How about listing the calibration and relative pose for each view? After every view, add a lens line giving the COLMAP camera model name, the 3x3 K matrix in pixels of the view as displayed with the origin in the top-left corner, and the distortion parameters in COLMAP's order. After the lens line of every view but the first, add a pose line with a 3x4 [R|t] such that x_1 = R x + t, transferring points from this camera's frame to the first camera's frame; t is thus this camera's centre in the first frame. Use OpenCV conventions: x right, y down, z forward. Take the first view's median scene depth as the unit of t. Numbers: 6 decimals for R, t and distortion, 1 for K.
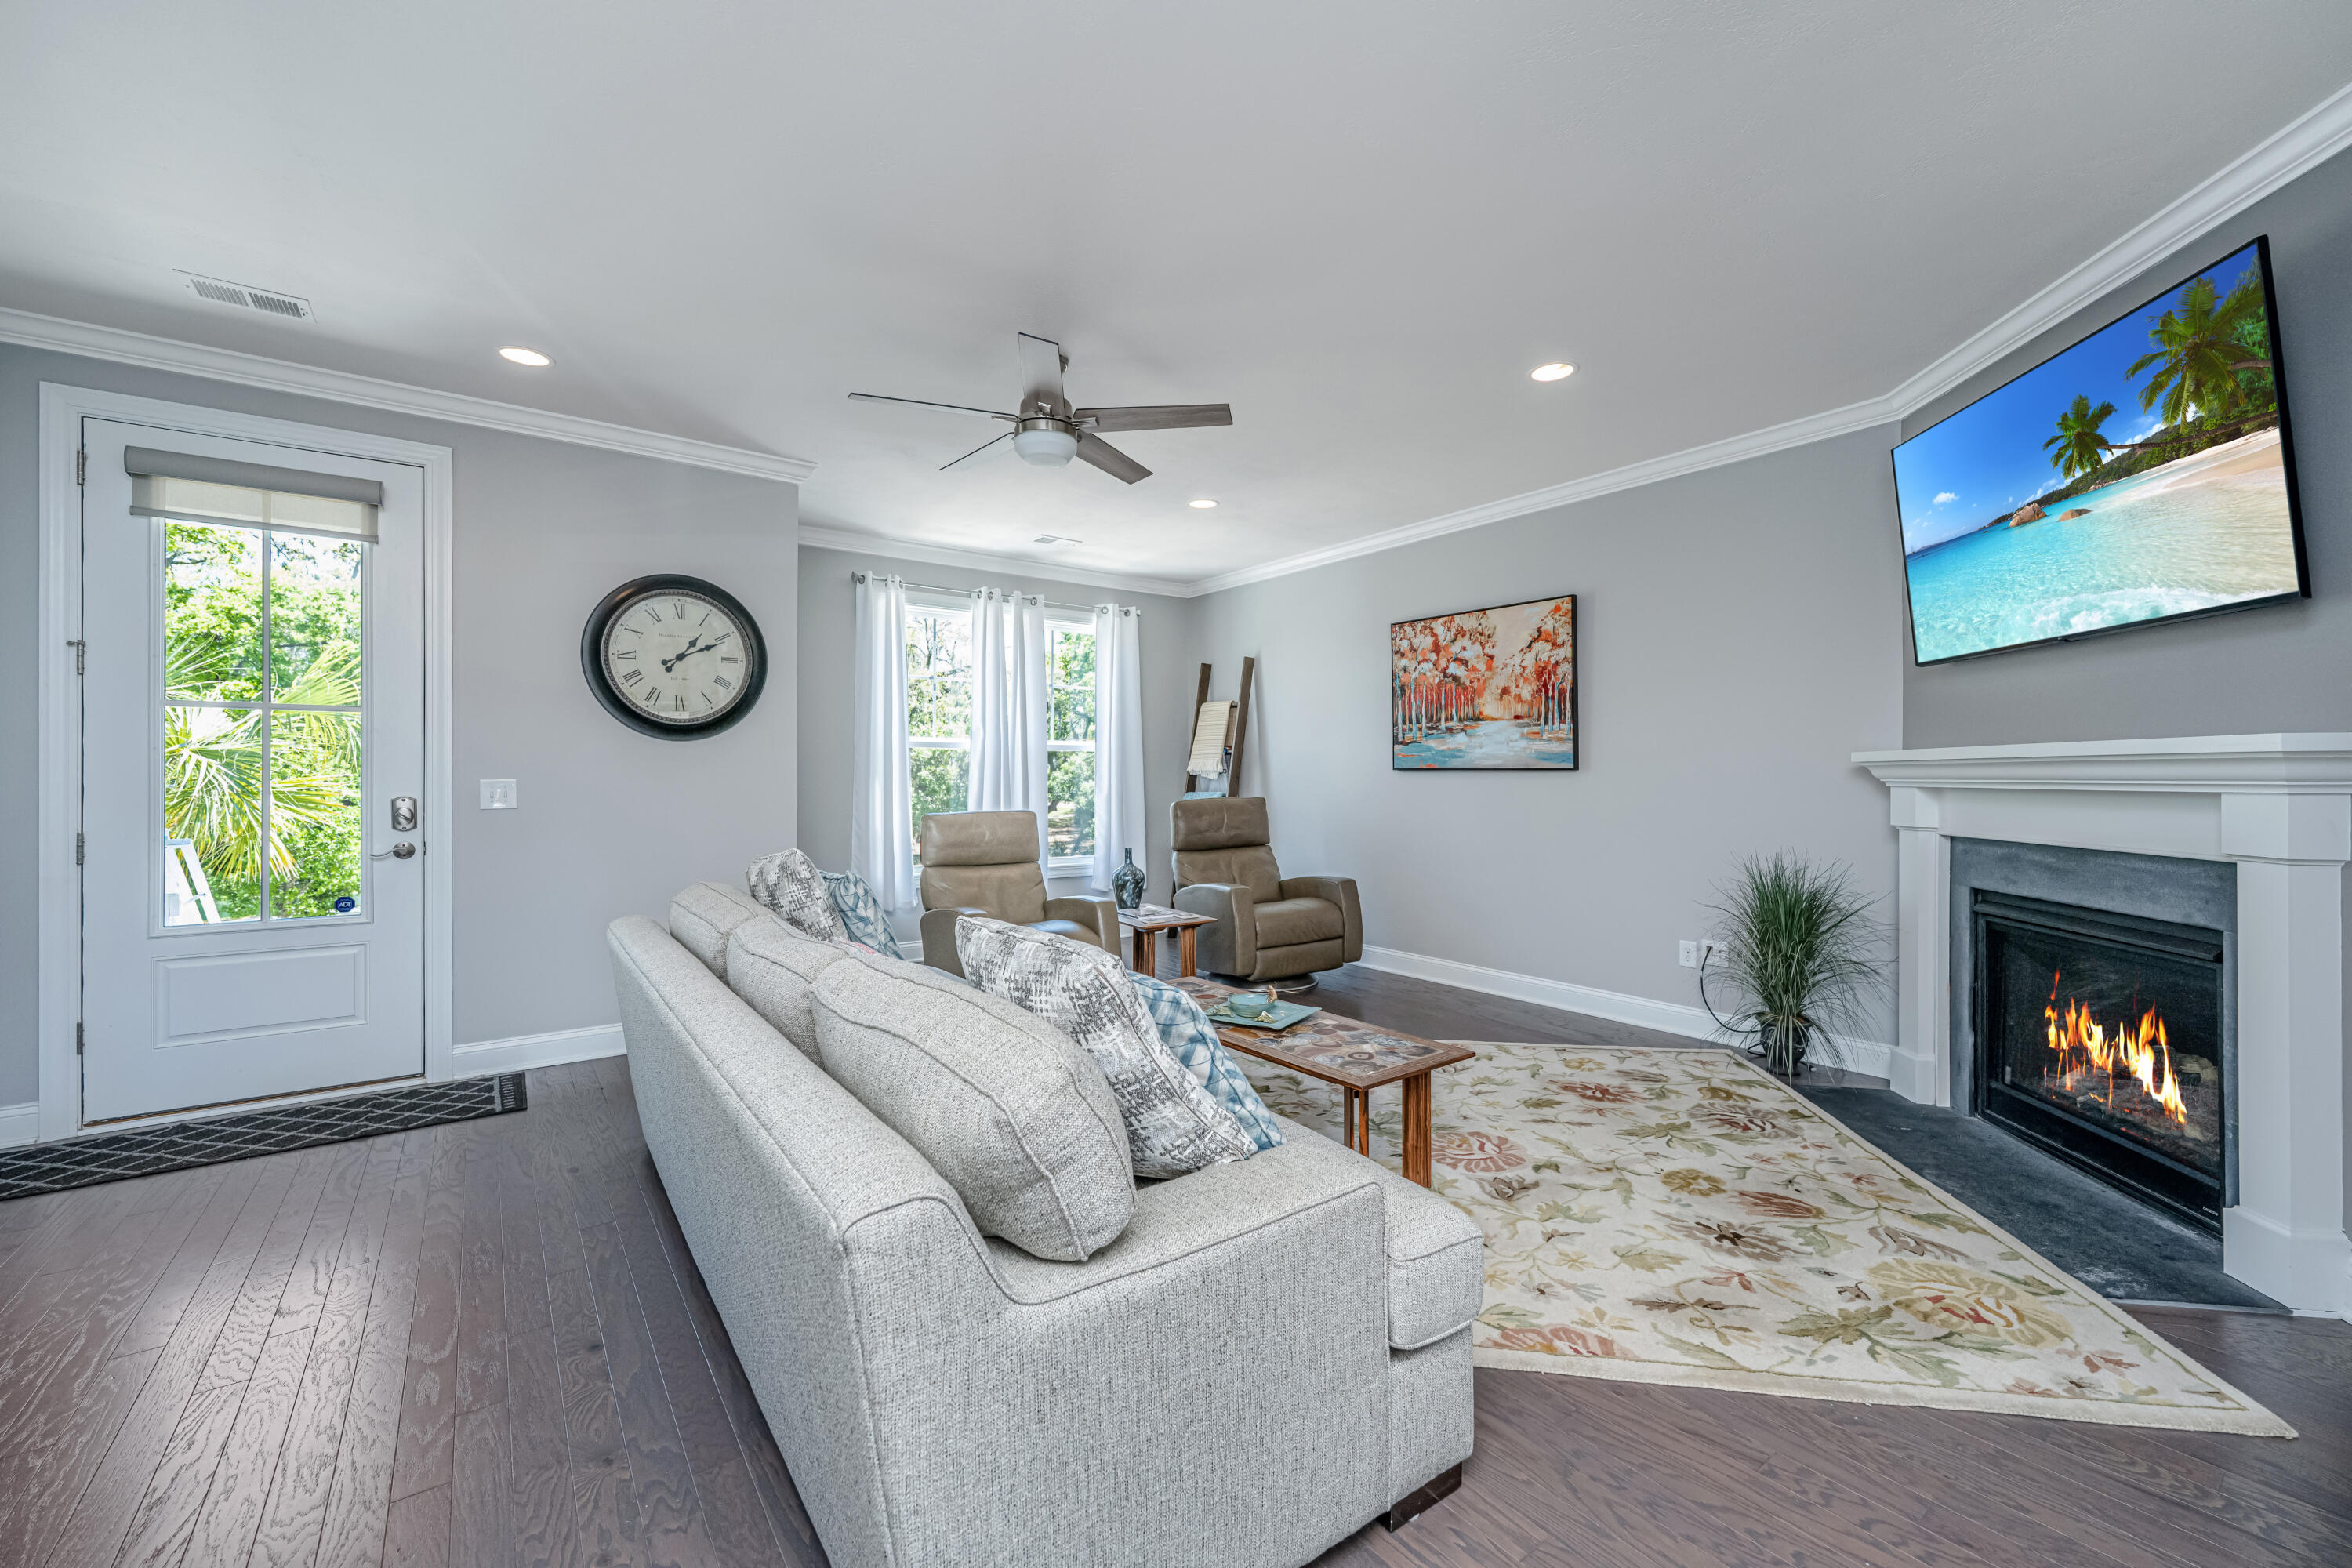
lens RADIAL K [[928.7, 0, 1177.0], [0, 928.7, 764.1], [0, 0, 1]] dist [-0.000114, -0.000055]
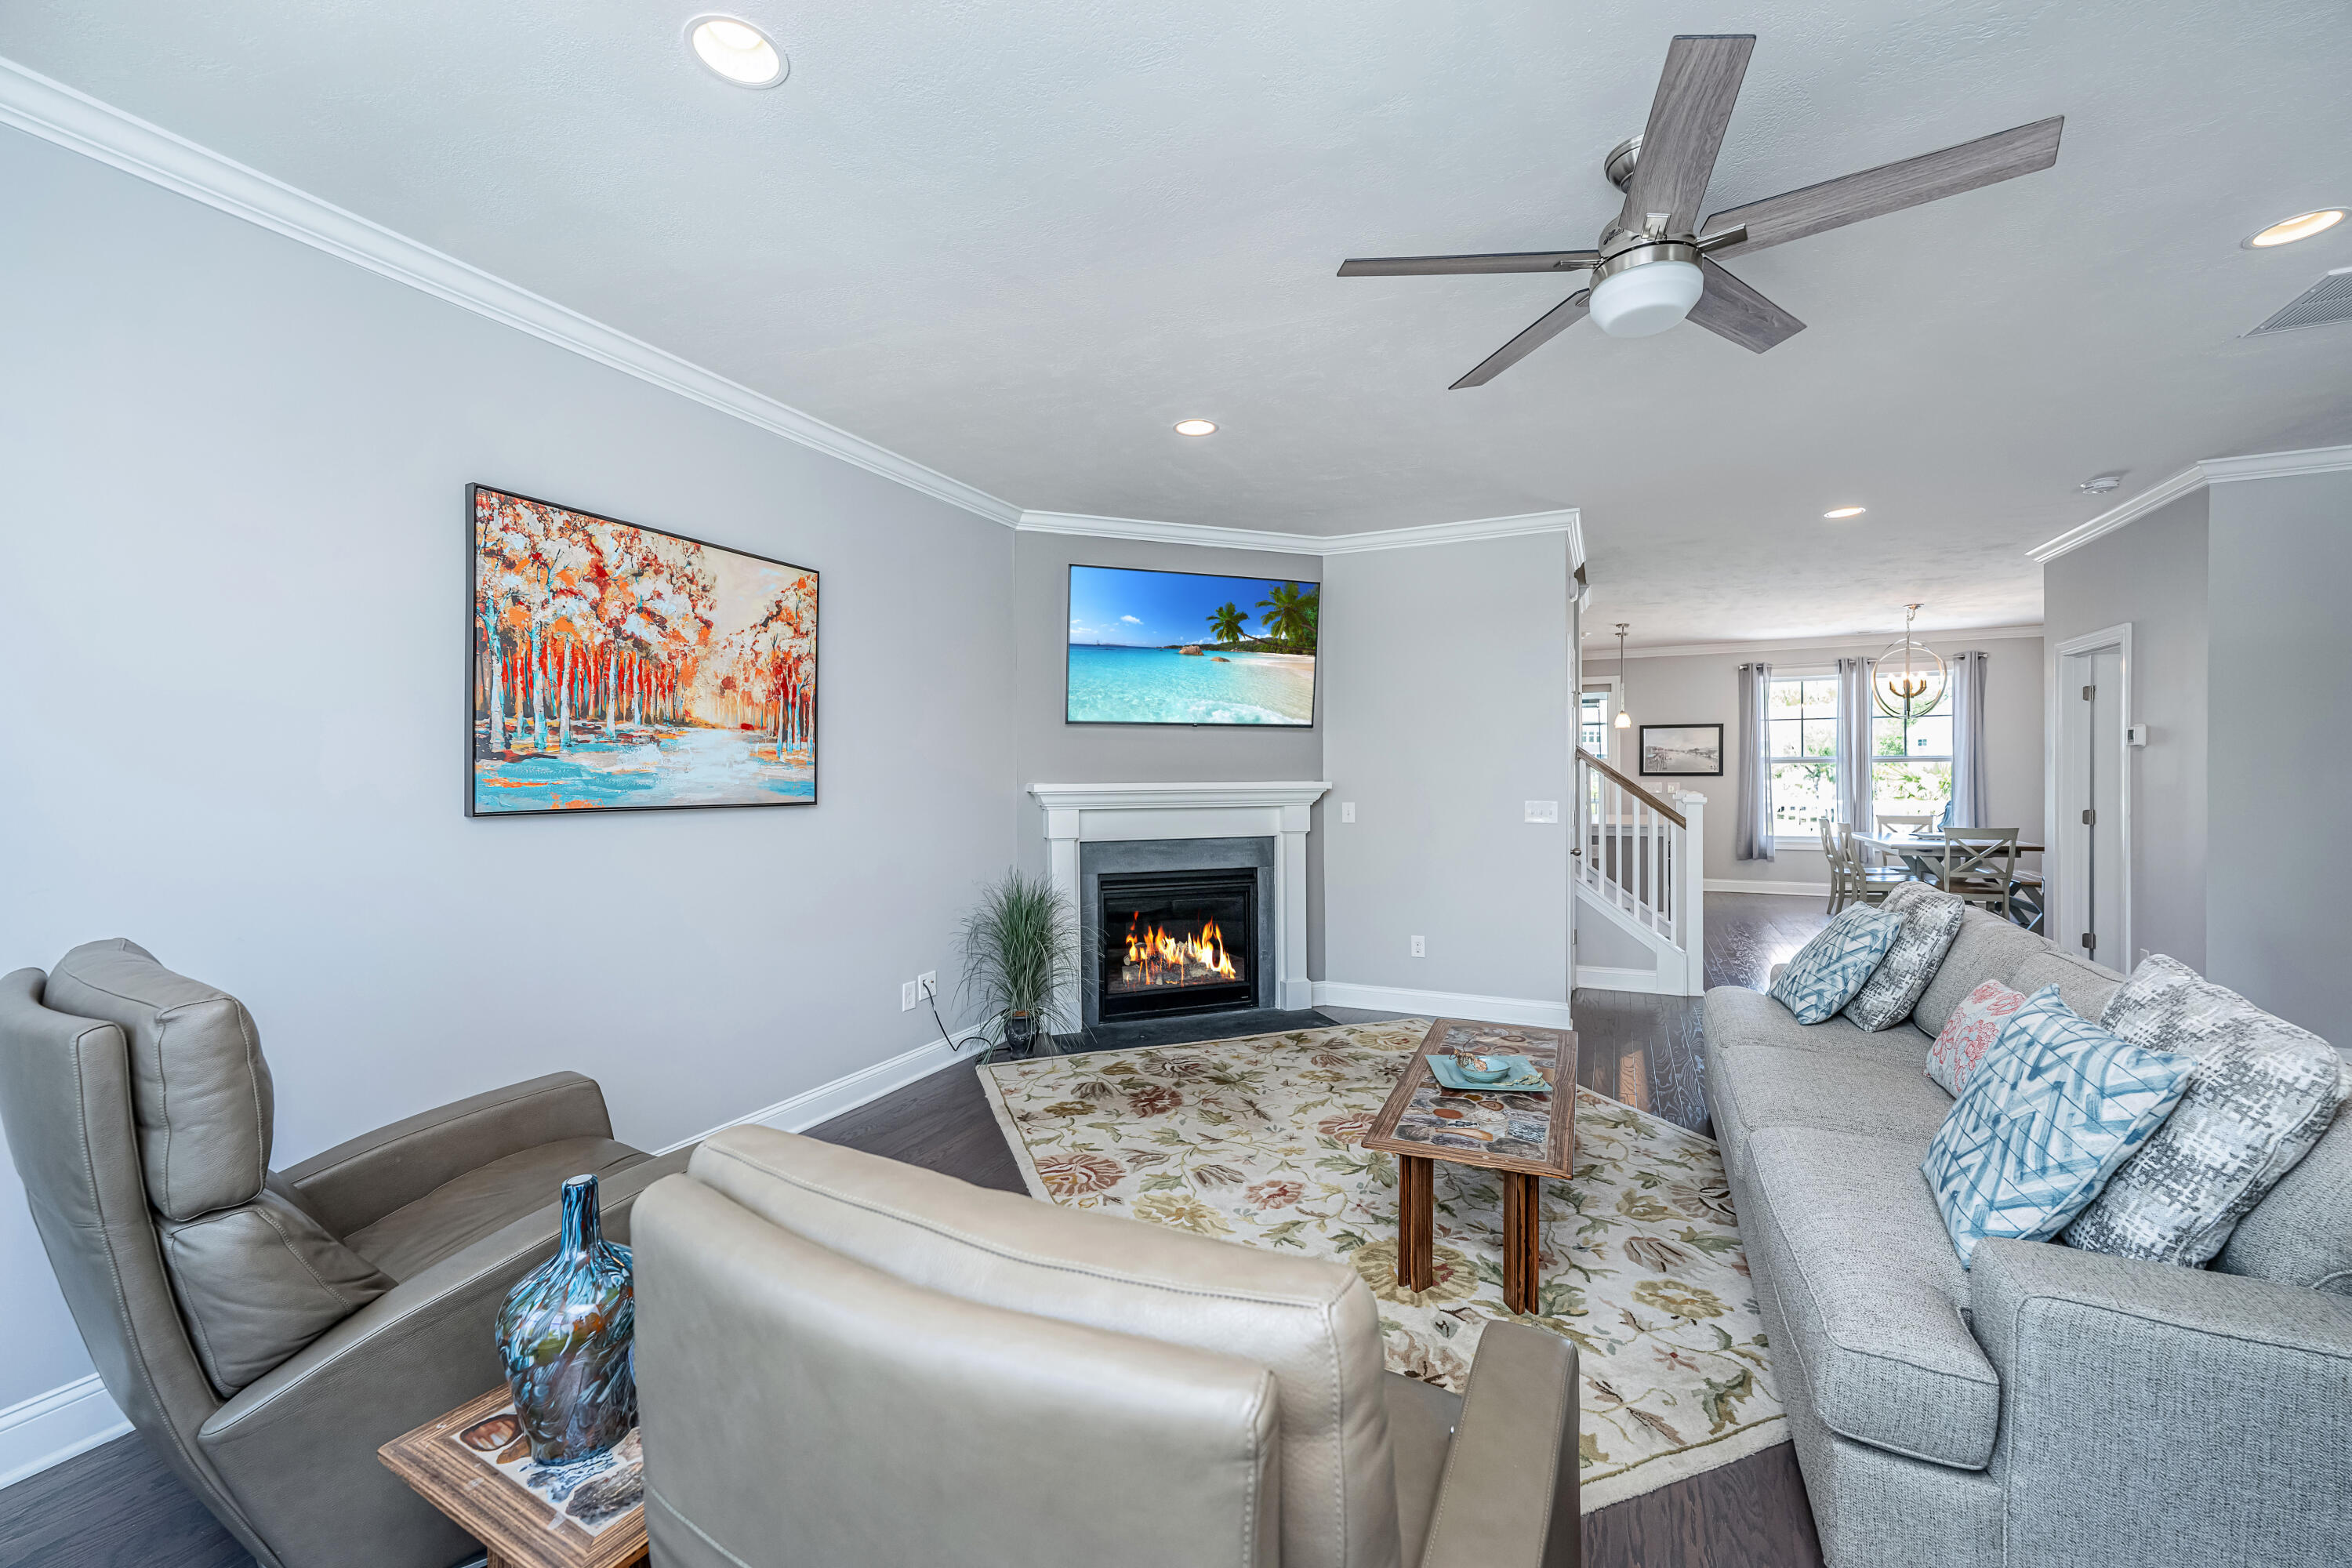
lens RADIAL K [[943.2, 0, 1187.3], [0, 943.2, 780.4], [0, 0, 1]] dist [-0.011457, 0.000103]
pose [[-0.481838, 0.007829, 0.876225, -0.374618], [0.005866, 0.999966, -0.005709, -0.007340], [-0.876241, 0.002389, -0.481868, 1.080547]]
